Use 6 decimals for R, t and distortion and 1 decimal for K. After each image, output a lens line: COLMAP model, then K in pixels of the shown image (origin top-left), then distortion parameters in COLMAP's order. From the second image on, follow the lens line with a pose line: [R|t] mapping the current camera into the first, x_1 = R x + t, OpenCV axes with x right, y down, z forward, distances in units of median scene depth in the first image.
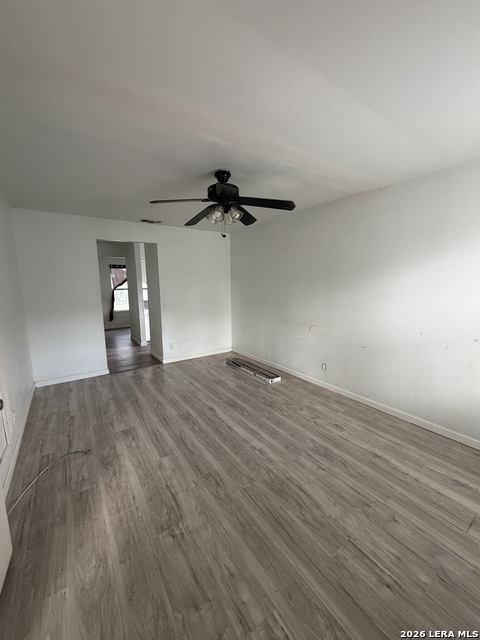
lens RADIAL K [[256.8, 0, 239.4], [0, 256.8, 317.2], [0, 0, 1]] dist [-0.001900, 0.000576]
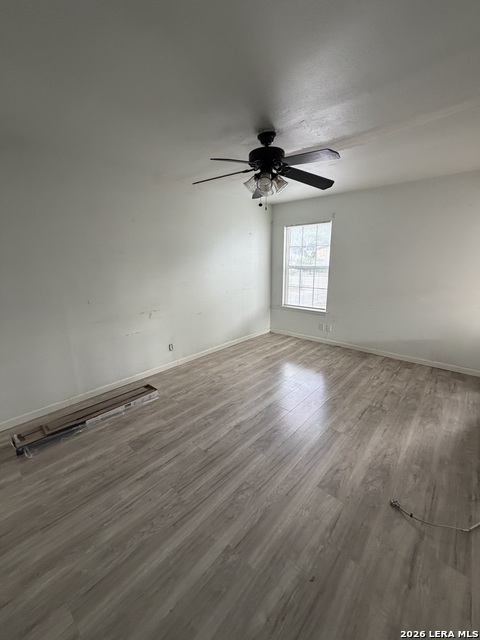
lens RADIAL K [[256.8, 0, 239.8], [0, 256.8, 323.2], [0, 0, 1]] dist [-0.001900, 0.000576]
pose [[-0.250225, -0.224620, 0.941771, -0.833439], [0.143994, 0.953264, 0.265620, -0.157336], [-0.957420, 0.202075, -0.206187, 1.173983]]
